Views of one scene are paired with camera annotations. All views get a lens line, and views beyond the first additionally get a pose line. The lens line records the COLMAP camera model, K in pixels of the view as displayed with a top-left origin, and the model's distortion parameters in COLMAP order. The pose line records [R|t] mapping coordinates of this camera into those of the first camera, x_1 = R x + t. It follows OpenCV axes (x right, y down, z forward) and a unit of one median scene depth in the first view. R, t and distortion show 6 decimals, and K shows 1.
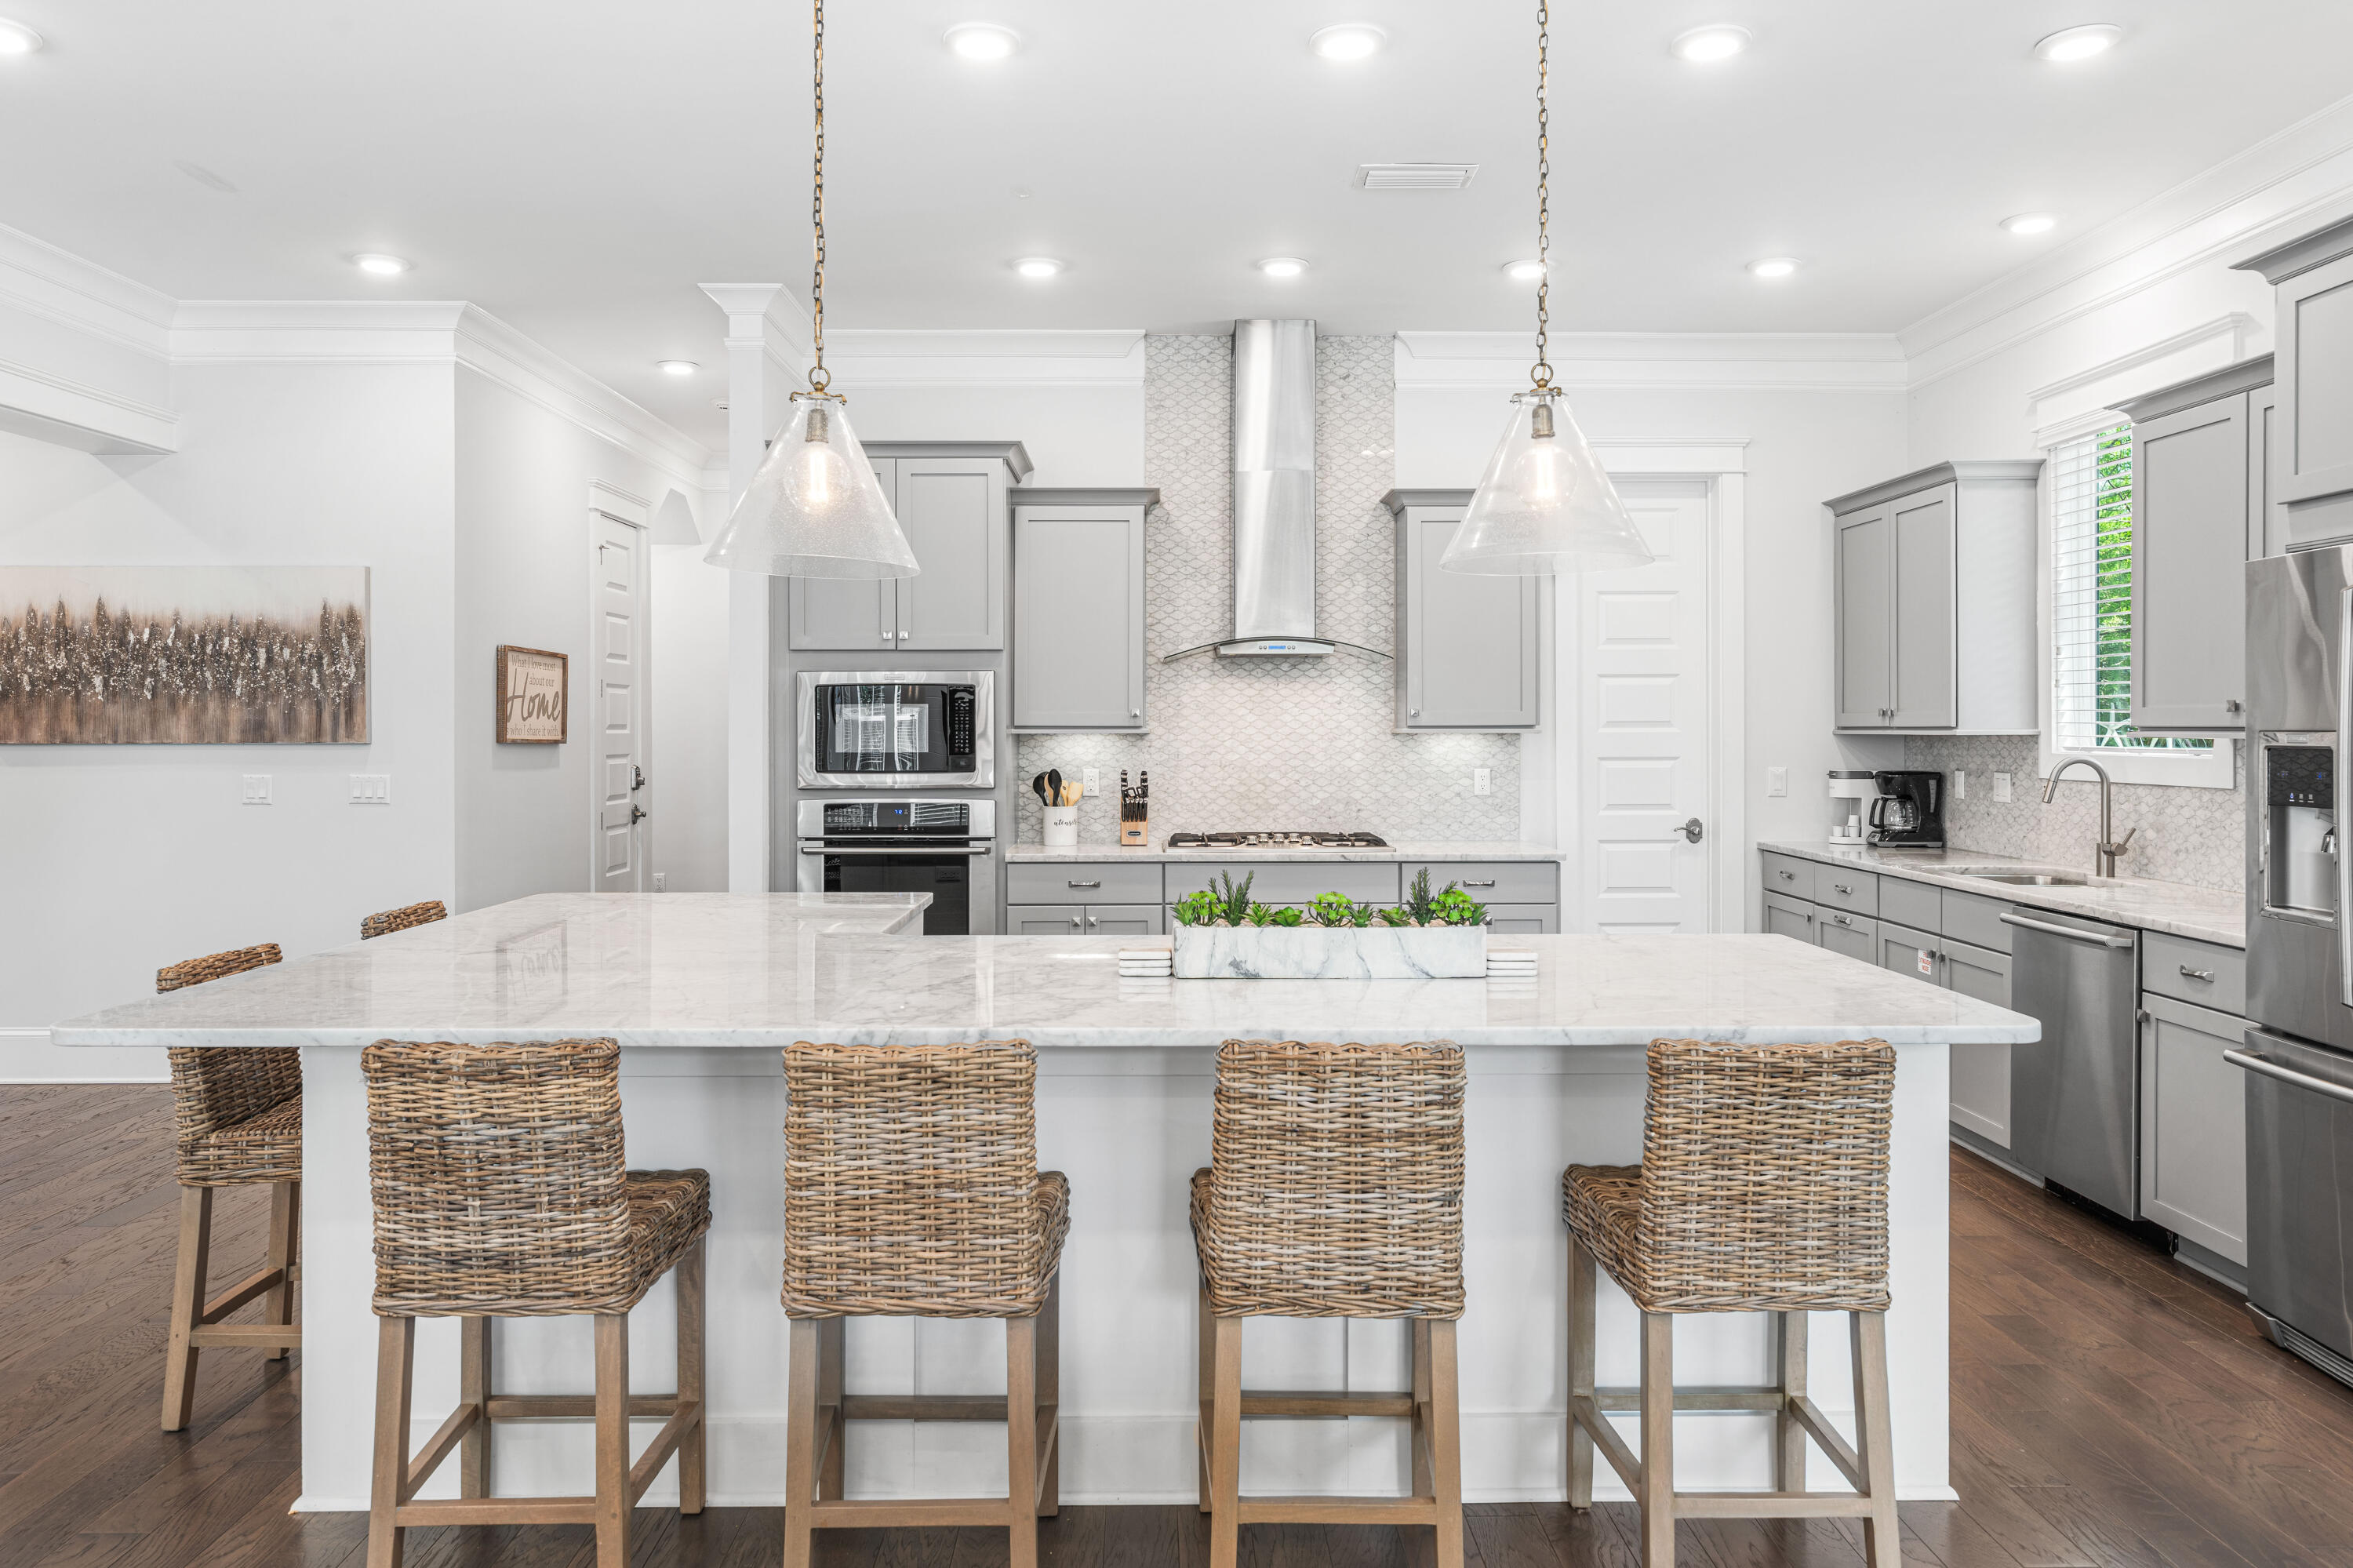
lens RADIAL K [[1575.3, 0, 1170.2], [0, 1575.3, 736.6], [0, 0, 1]] dist [0.000104, 0.002278]
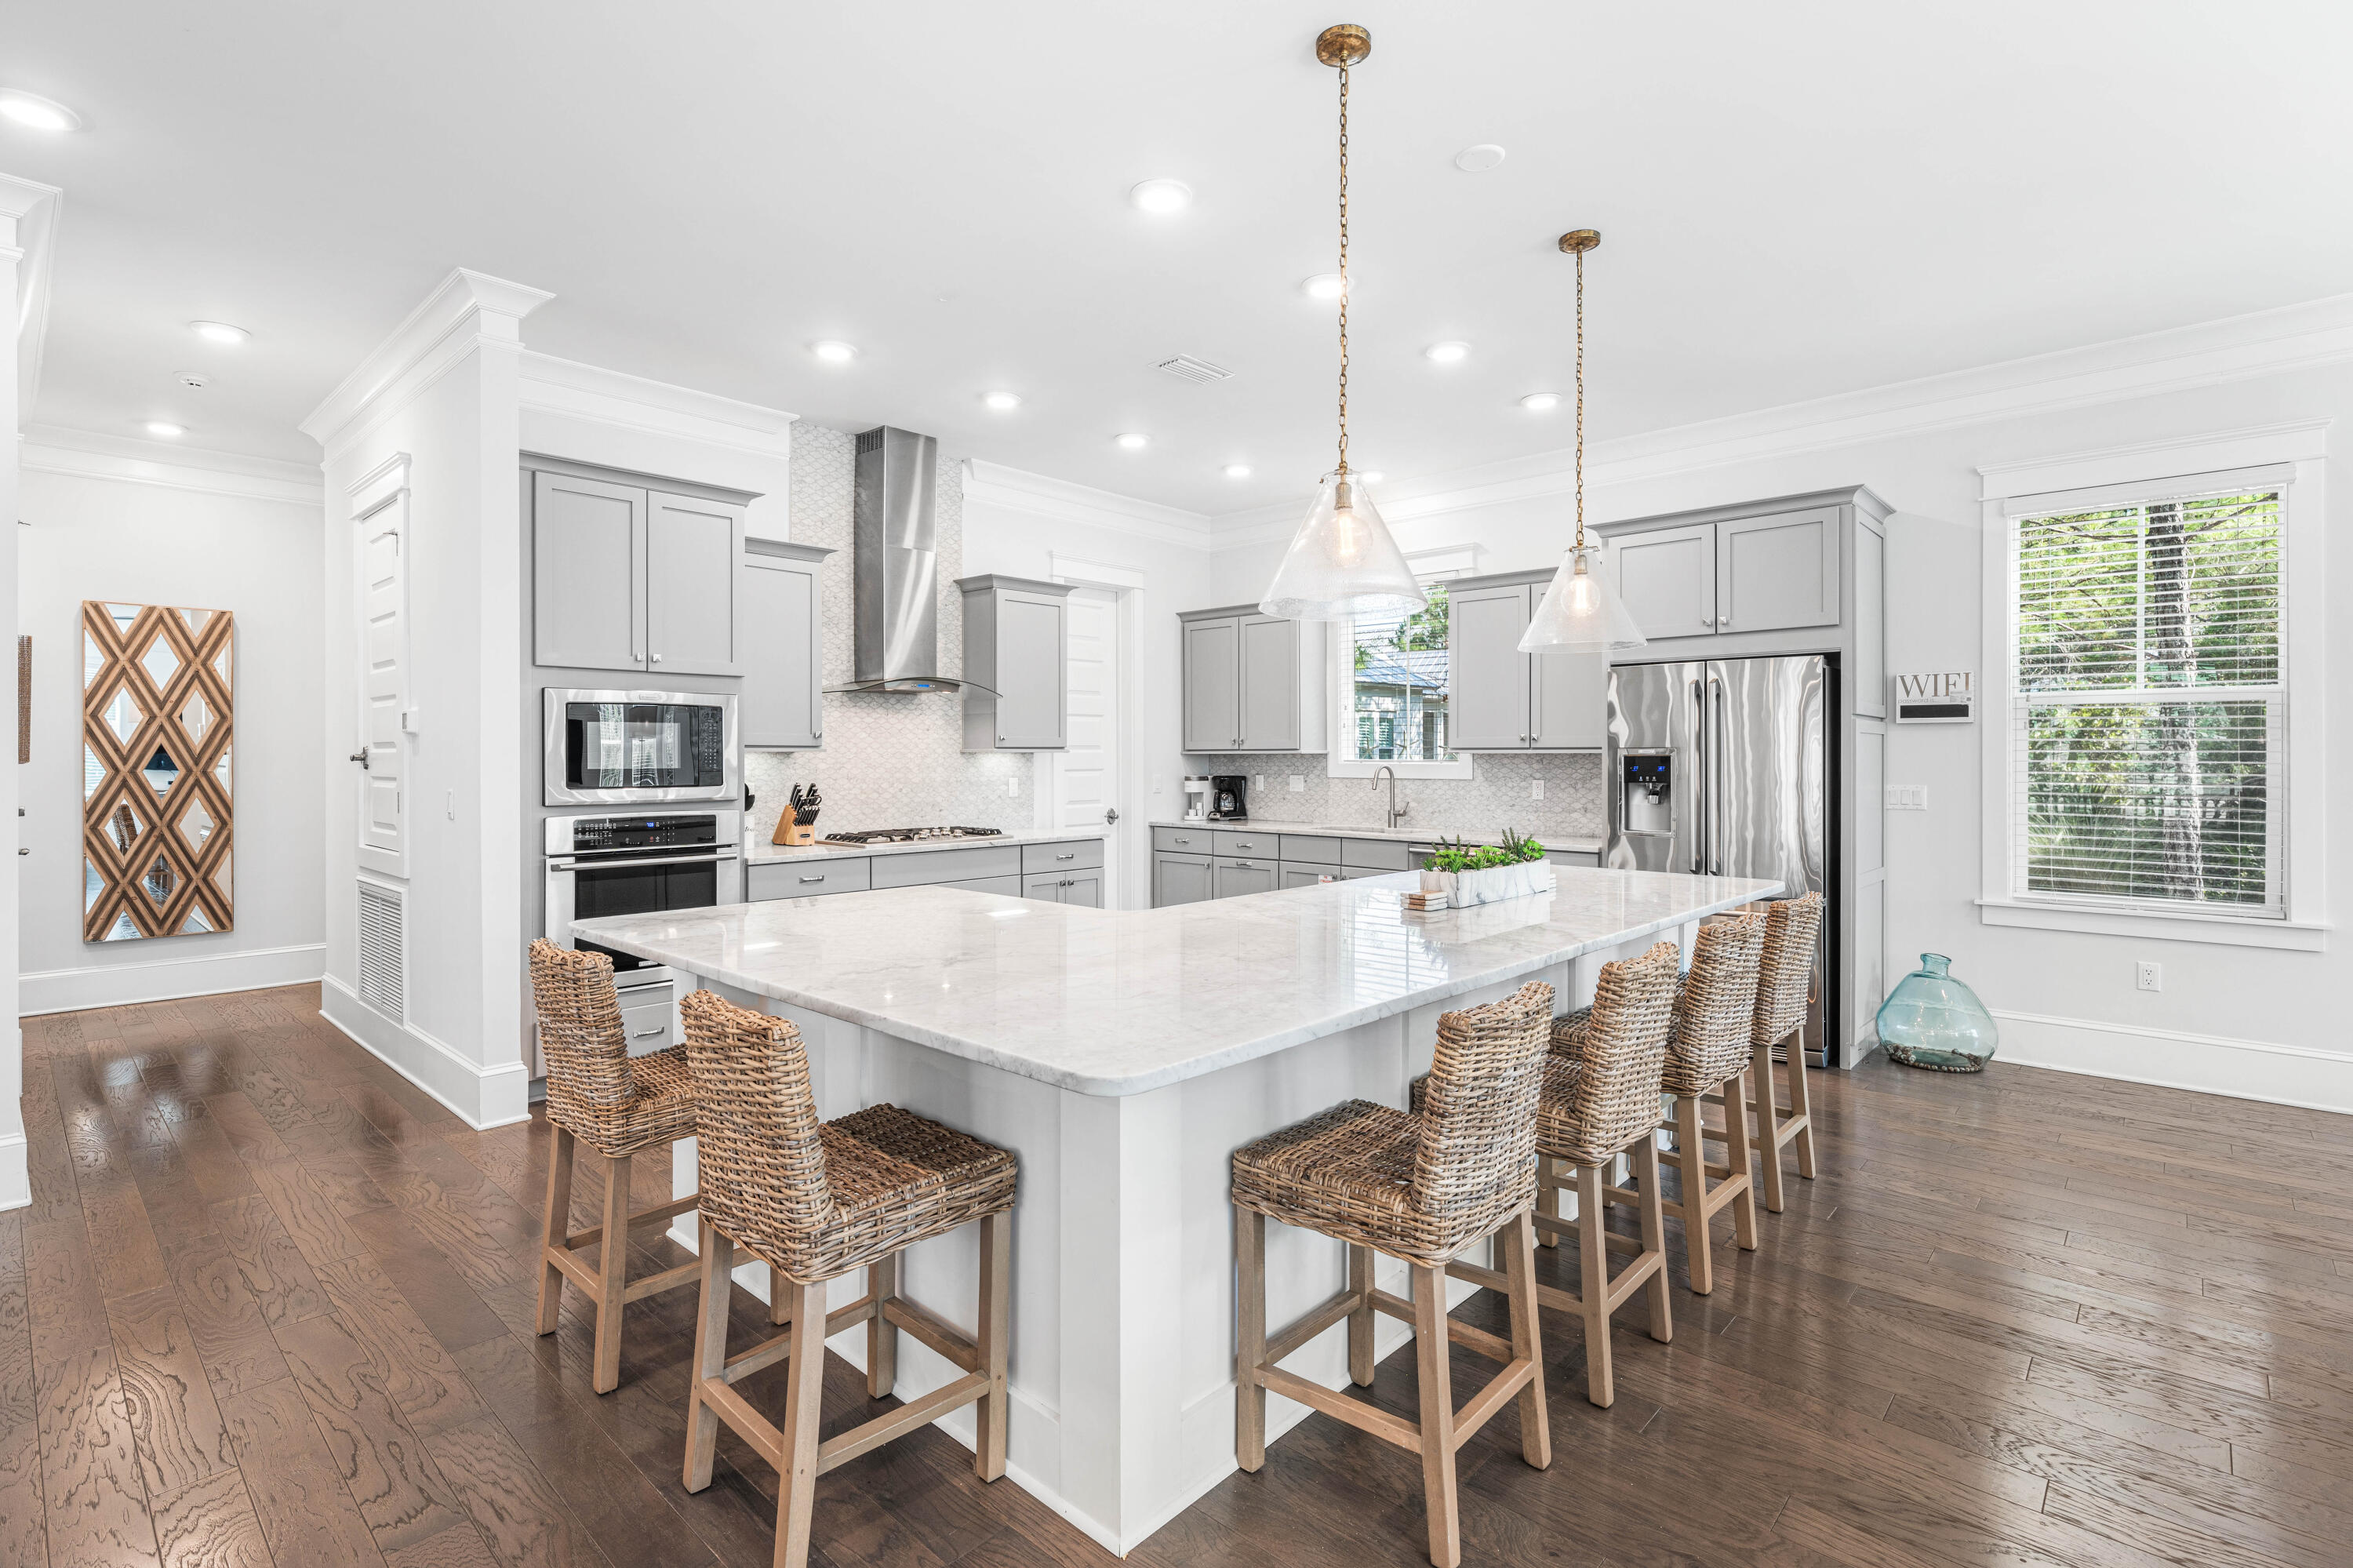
lens RADIAL K [[1103.5, 0, 1171.0], [0, 1103.5, 749.4], [0, 0, 1]] dist [0.002474, -0.000778]
pose [[0.690189, 0.004949, 0.723612, -0.434838], [0.004375, 0.999930, -0.011012, 0.006462], [-0.723616, 0.010766, 0.690119, 0.221113]]
